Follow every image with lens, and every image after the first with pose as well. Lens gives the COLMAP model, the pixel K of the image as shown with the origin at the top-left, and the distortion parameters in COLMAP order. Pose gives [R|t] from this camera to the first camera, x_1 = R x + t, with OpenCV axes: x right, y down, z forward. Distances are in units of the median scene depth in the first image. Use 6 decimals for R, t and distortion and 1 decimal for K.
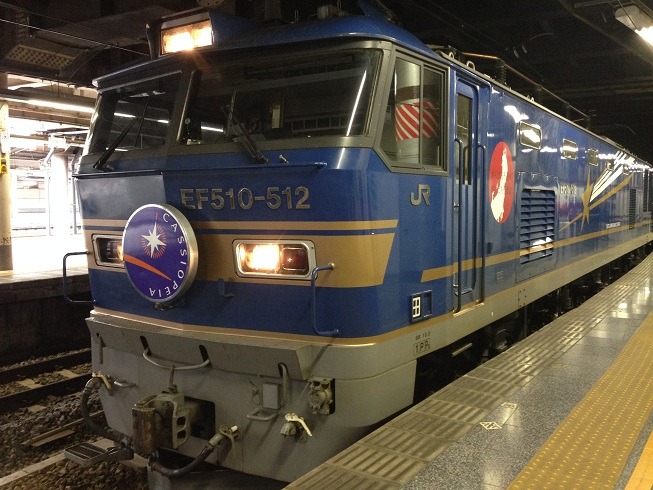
lens RADIAL K [[600.4, 0, 326.5], [0, 600.4, 245.0], [0, 0, 1]] dist [0.054727, -0.004710]
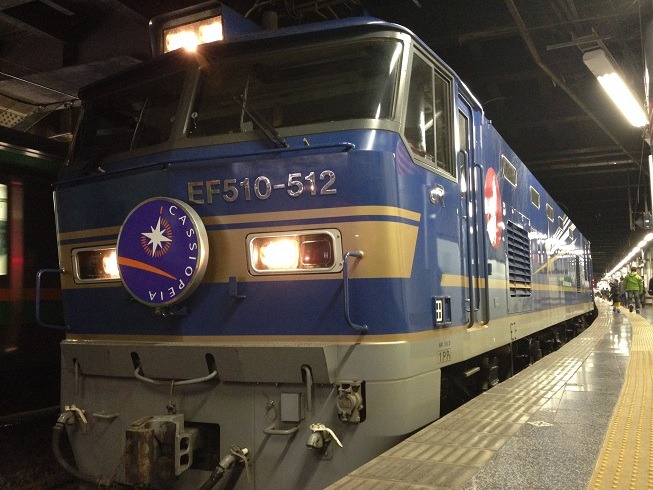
lens RADIAL K [[600.4, 0, 326.5], [0, 600.4, 245.0], [0, 0, 1]] dist [0.054727, -0.004710]
pose [[0.993598, -0.001077, 0.112972, -0.137392], [0.018847, 0.987522, -0.156349, 0.152771], [-0.111394, 0.157478, 0.981220, 0.085958]]
